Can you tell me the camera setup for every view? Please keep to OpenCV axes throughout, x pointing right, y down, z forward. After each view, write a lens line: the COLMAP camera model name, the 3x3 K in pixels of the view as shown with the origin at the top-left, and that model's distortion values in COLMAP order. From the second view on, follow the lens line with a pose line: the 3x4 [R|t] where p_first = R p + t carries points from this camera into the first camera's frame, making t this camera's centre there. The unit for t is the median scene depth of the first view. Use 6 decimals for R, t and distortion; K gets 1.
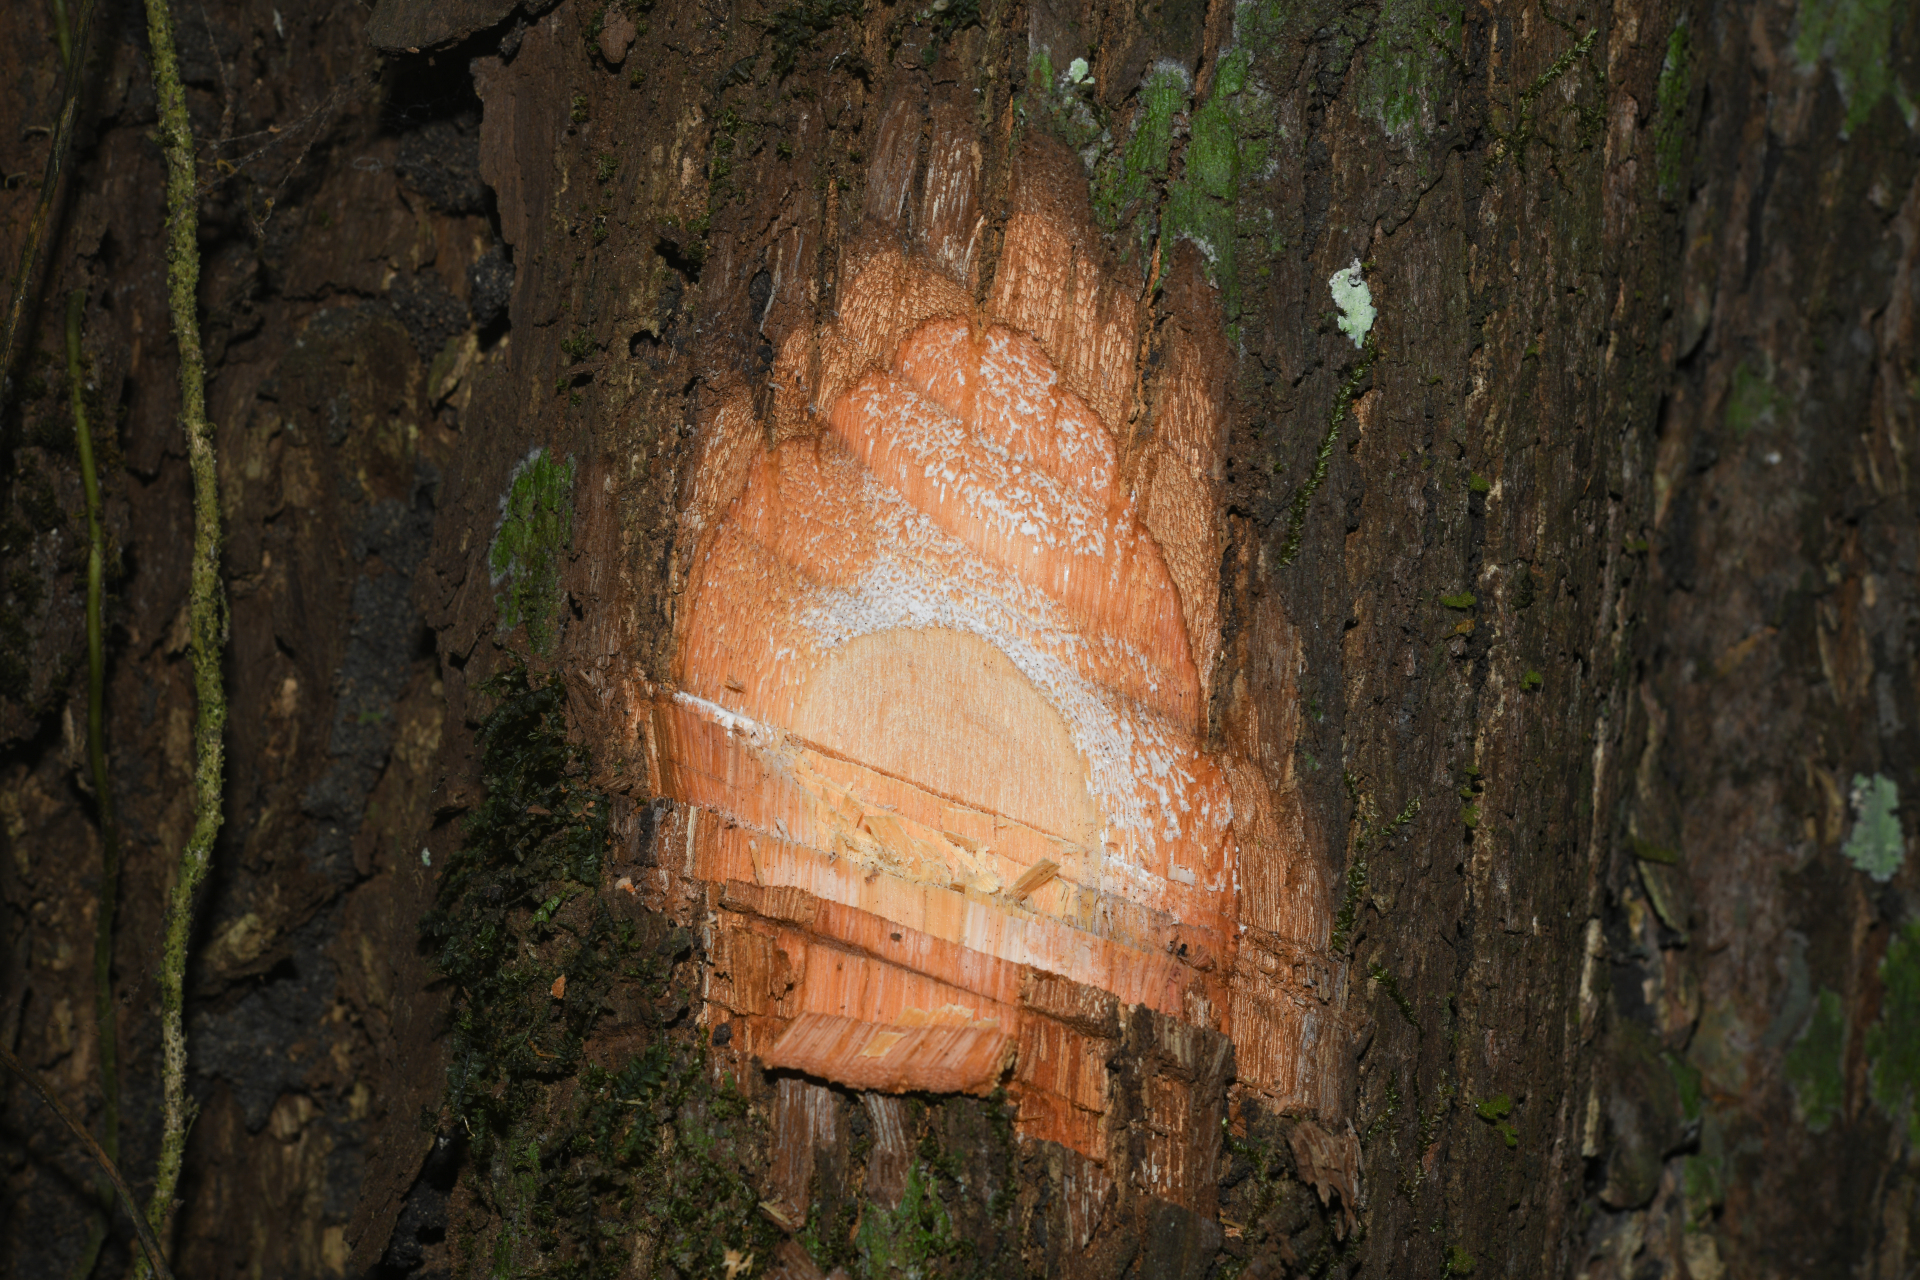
lens RADIAL K [[3408.6, 0, 960.0], [0, 3408.6, 640.0], [0, 0, 1]] dist [-0.022682, 0.400028]
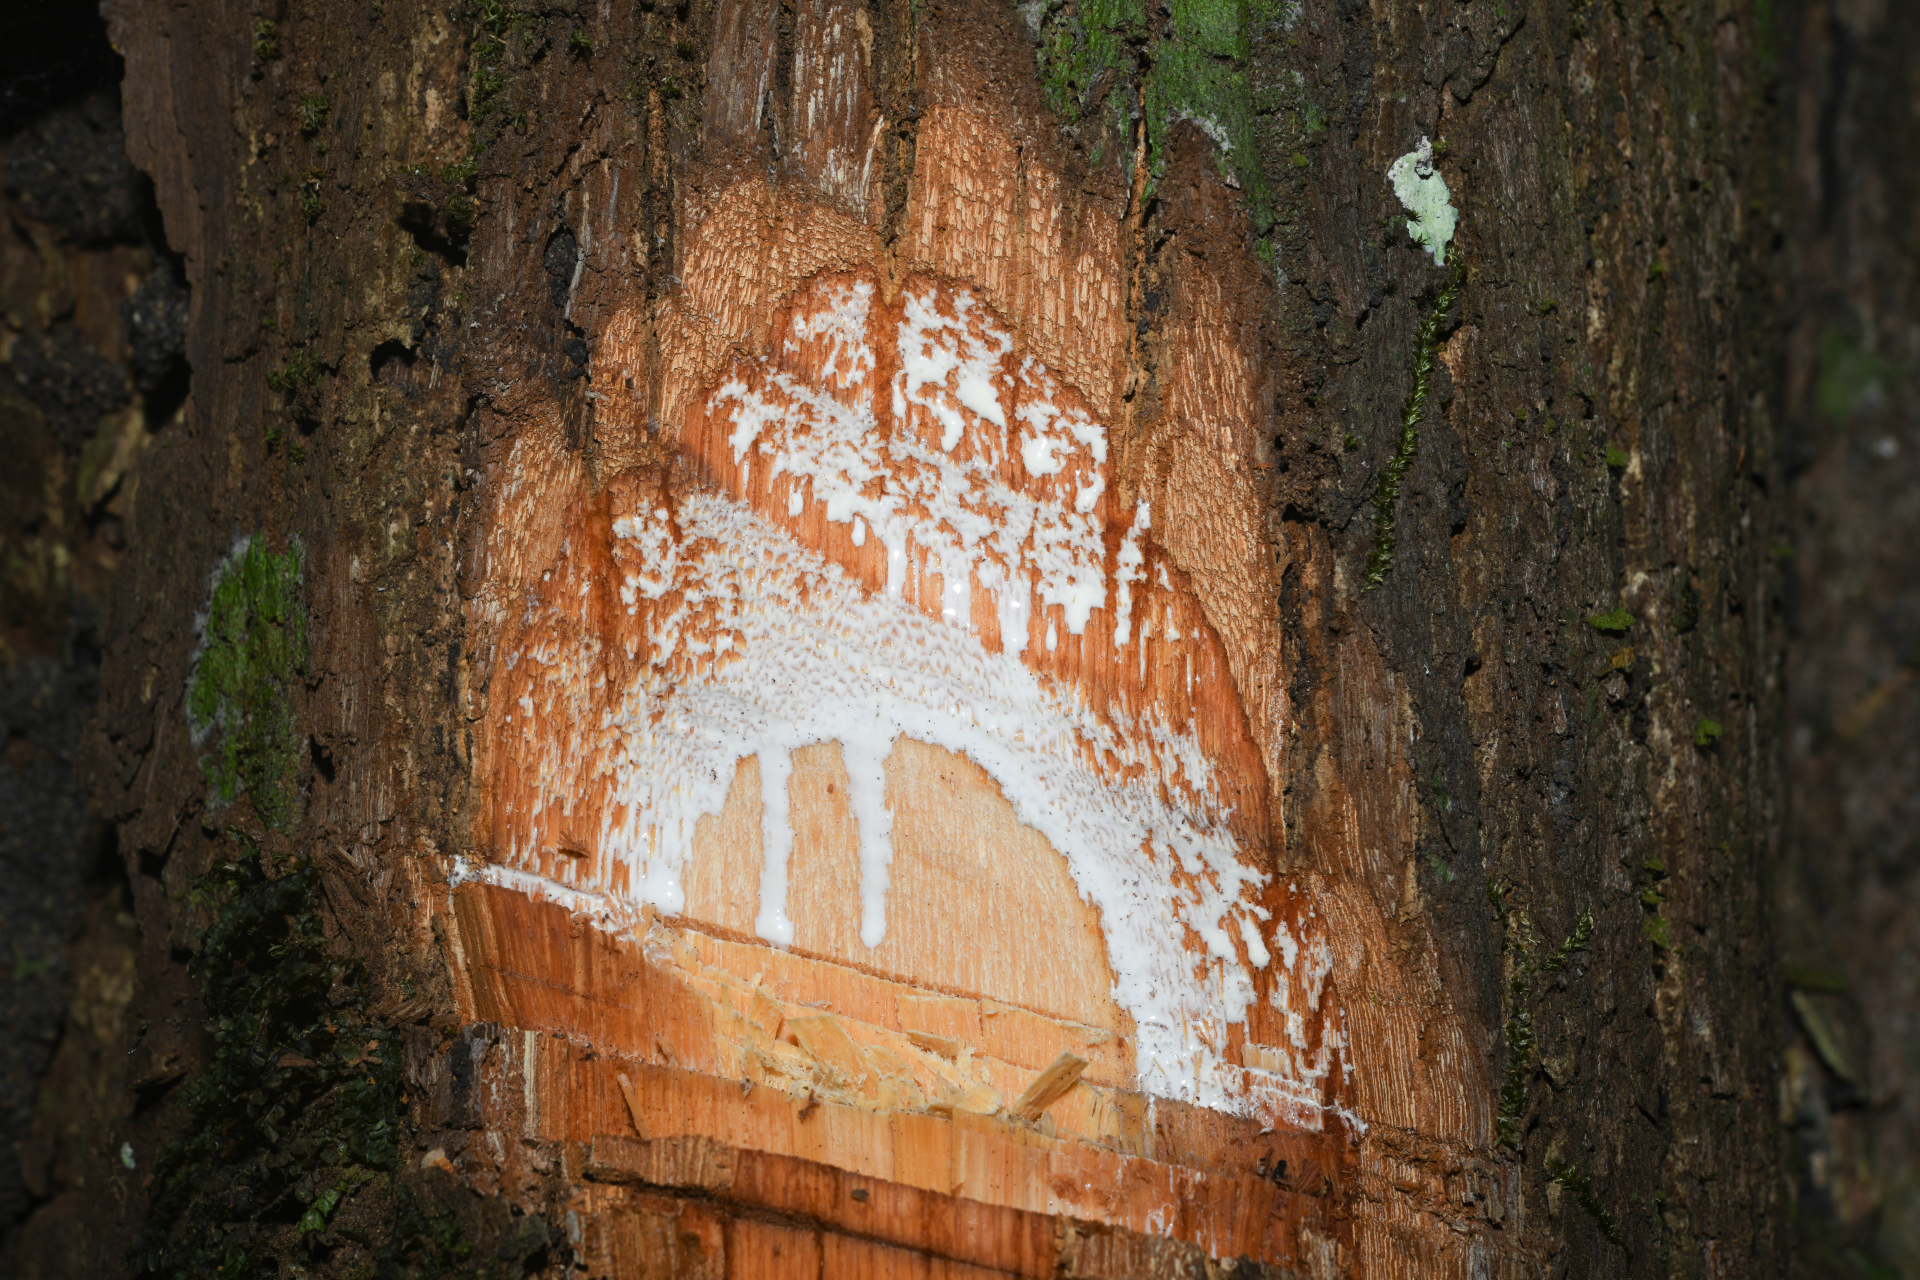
lens RADIAL K [[3408.6, 0, 960.0], [0, 3408.6, 640.0], [0, 0, 1]] dist [-0.022682, 0.400028]
pose [[0.991403, -0.091631, 0.093403, -0.049579], [0.098669, 0.992384, -0.073745, 0.030115], [-0.085935, 0.082327, 0.992894, 0.323823]]
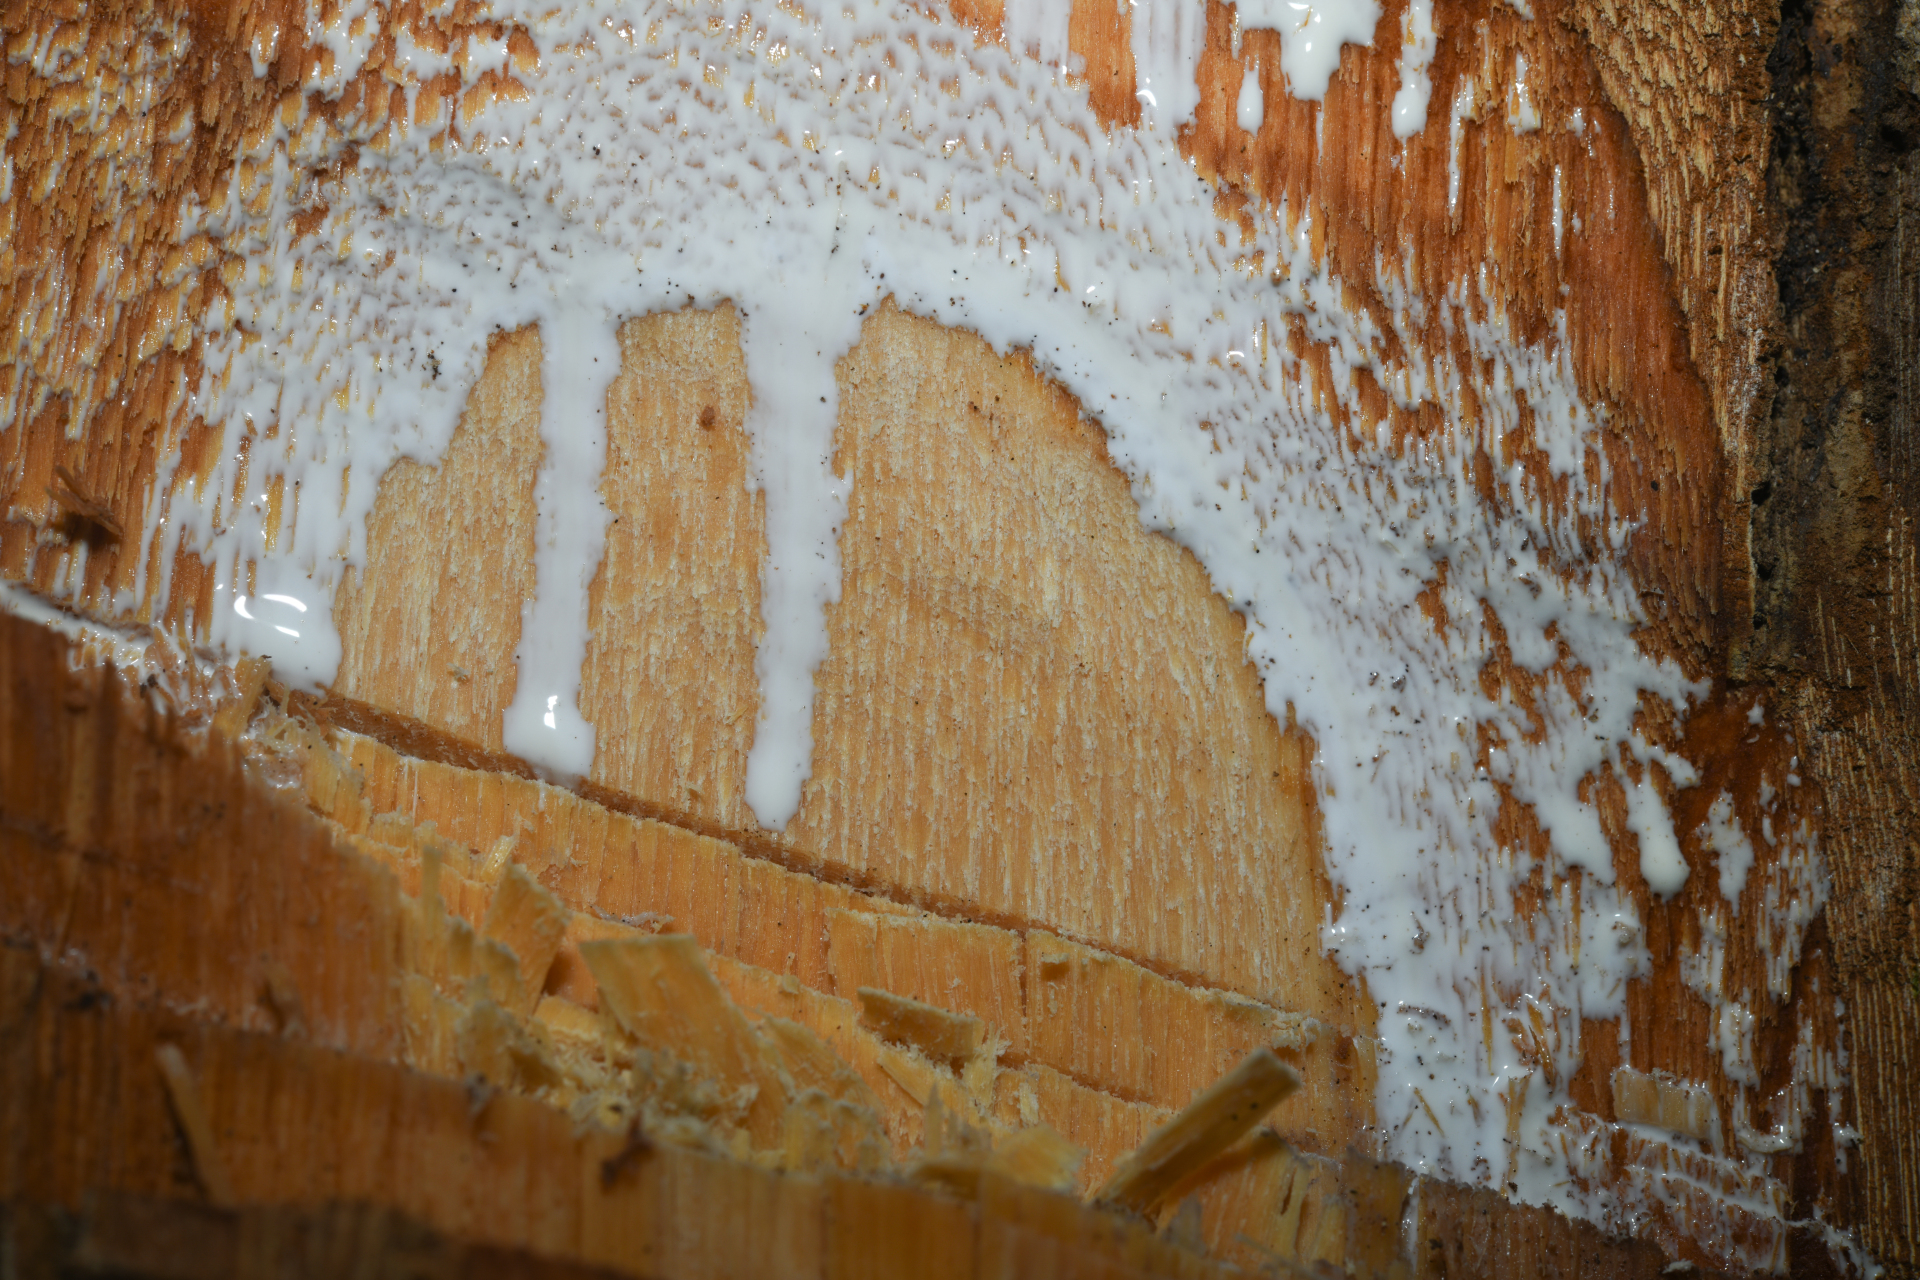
lens RADIAL K [[3795.2, 0, 958.9], [0, 3795.2, 596.9], [0, 0, 1]] dist [-0.075382, 0.443408]
pose [[0.972524, -0.012937, 0.232441, -0.068810], [0.038994, 0.993401, -0.107859, 0.057659], [-0.229512, 0.113960, 0.966611, 0.684075]]
